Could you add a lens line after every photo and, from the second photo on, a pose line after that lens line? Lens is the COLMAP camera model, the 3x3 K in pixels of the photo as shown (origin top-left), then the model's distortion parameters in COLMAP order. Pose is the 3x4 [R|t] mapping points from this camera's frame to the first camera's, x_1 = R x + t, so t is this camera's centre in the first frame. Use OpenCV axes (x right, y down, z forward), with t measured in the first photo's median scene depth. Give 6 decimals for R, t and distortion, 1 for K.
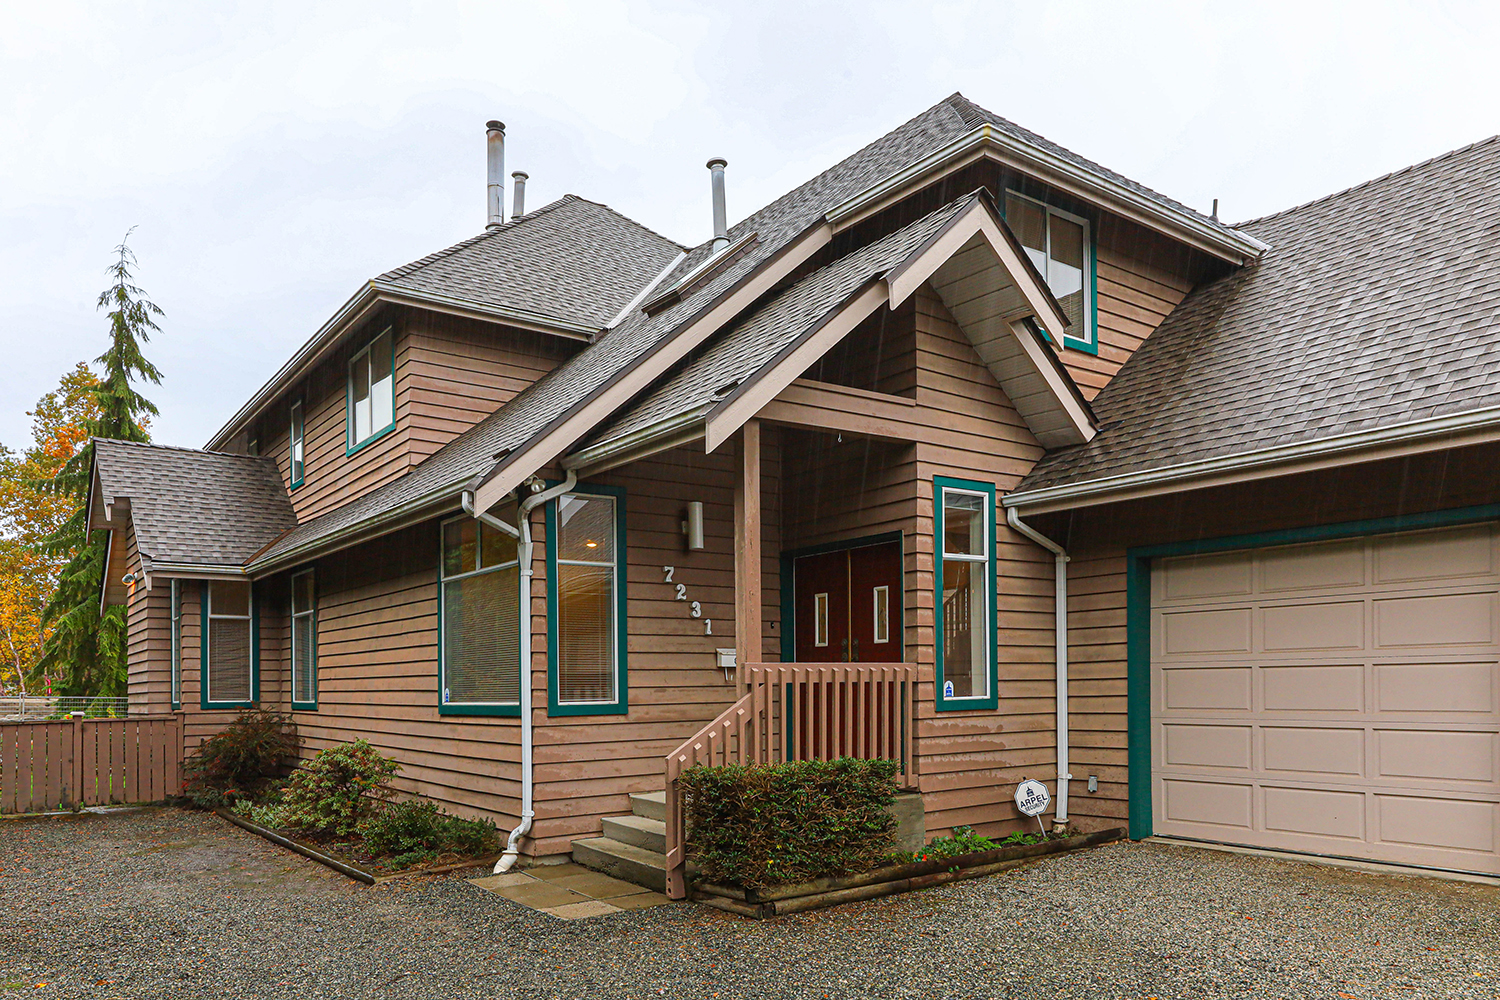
lens RADIAL K [[1112.5, 0, 725.6], [0, 1112.5, 618.3], [0, 0, 1]] dist [-0.001452, 0.002701]
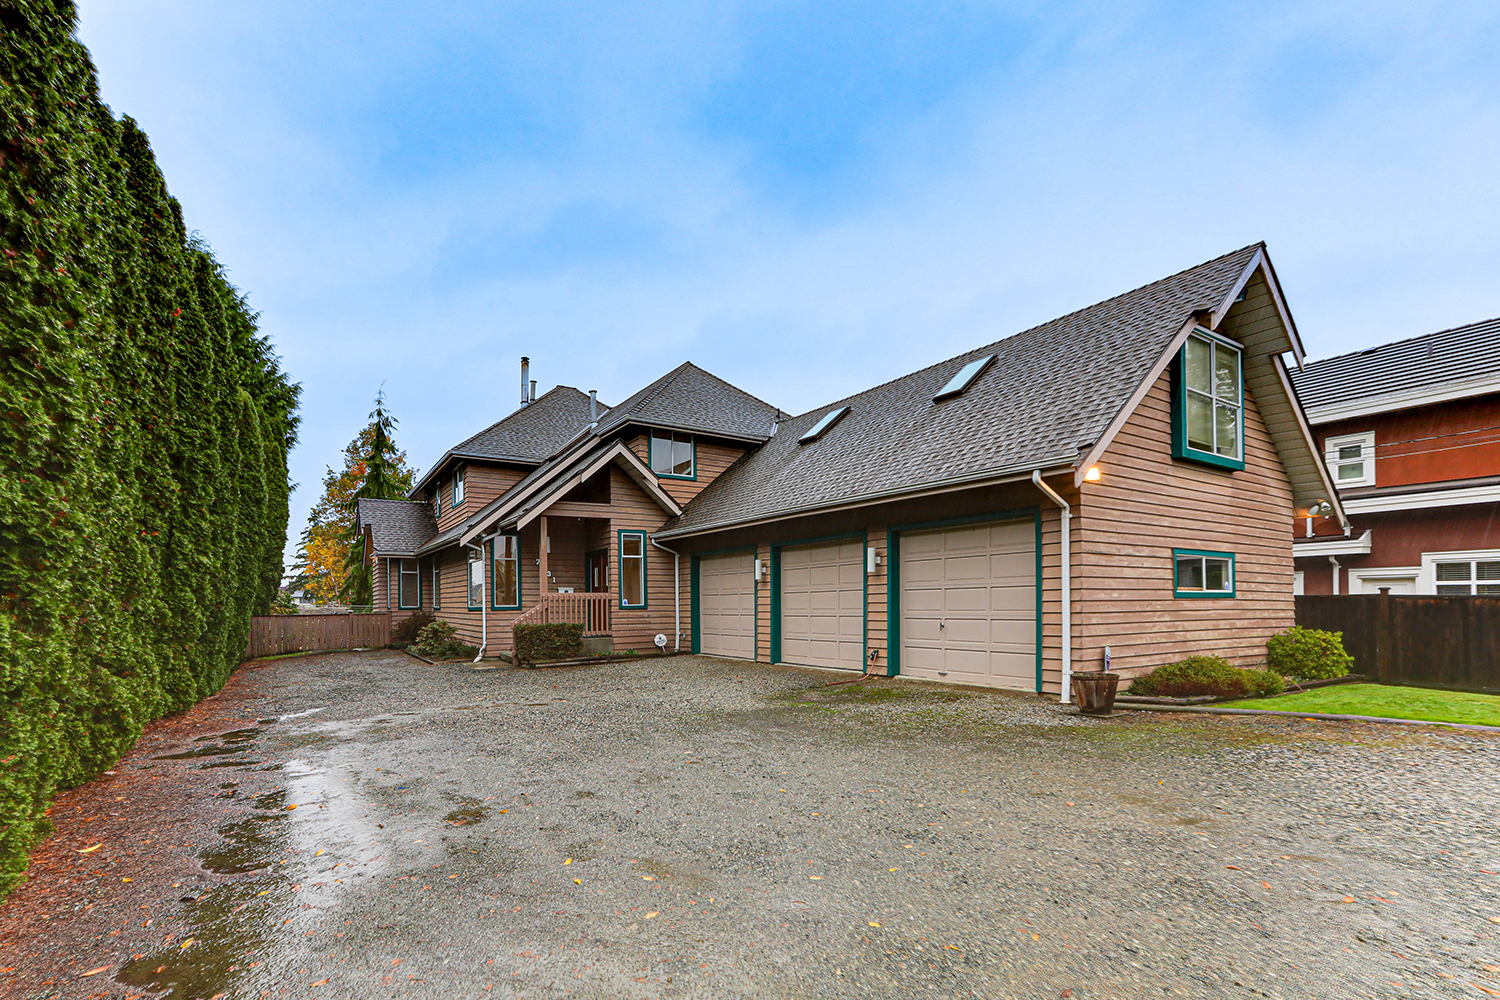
lens RADIAL K [[696.7, 0, 707.3], [0, 696.7, 559.8], [0, 0, 1]] dist [-0.027965, 0.008572]
pose [[0.997013, -0.002021, -0.077206, 0.526969], [0.001911, 0.999997, -0.001491, -0.041403], [0.077208, 0.001339, 0.997014, -0.764505]]
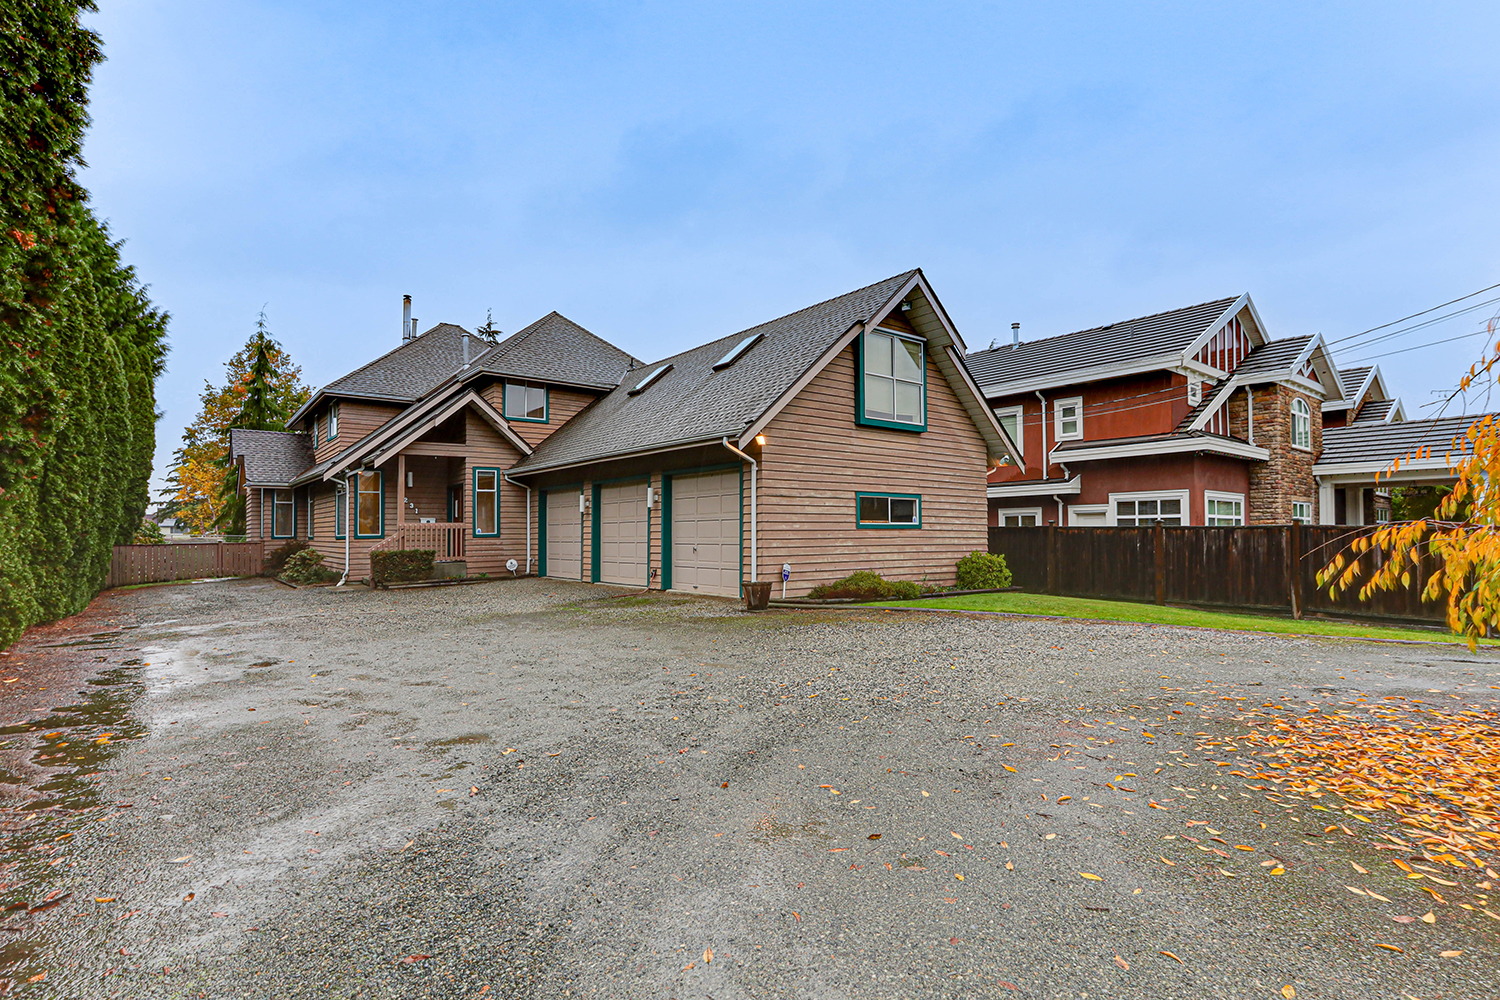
lens RADIAL K [[750.2, 0, 724.5], [0, 750.2, 477.4], [0, 0, 1]] dist [0.011507, 0.002421]
pose [[0.999767, 0.005175, 0.020967, 0.832922], [-0.004894, 0.999898, -0.013440, -0.064893], [-0.021035, 0.013334, 0.999690, -1.176218]]
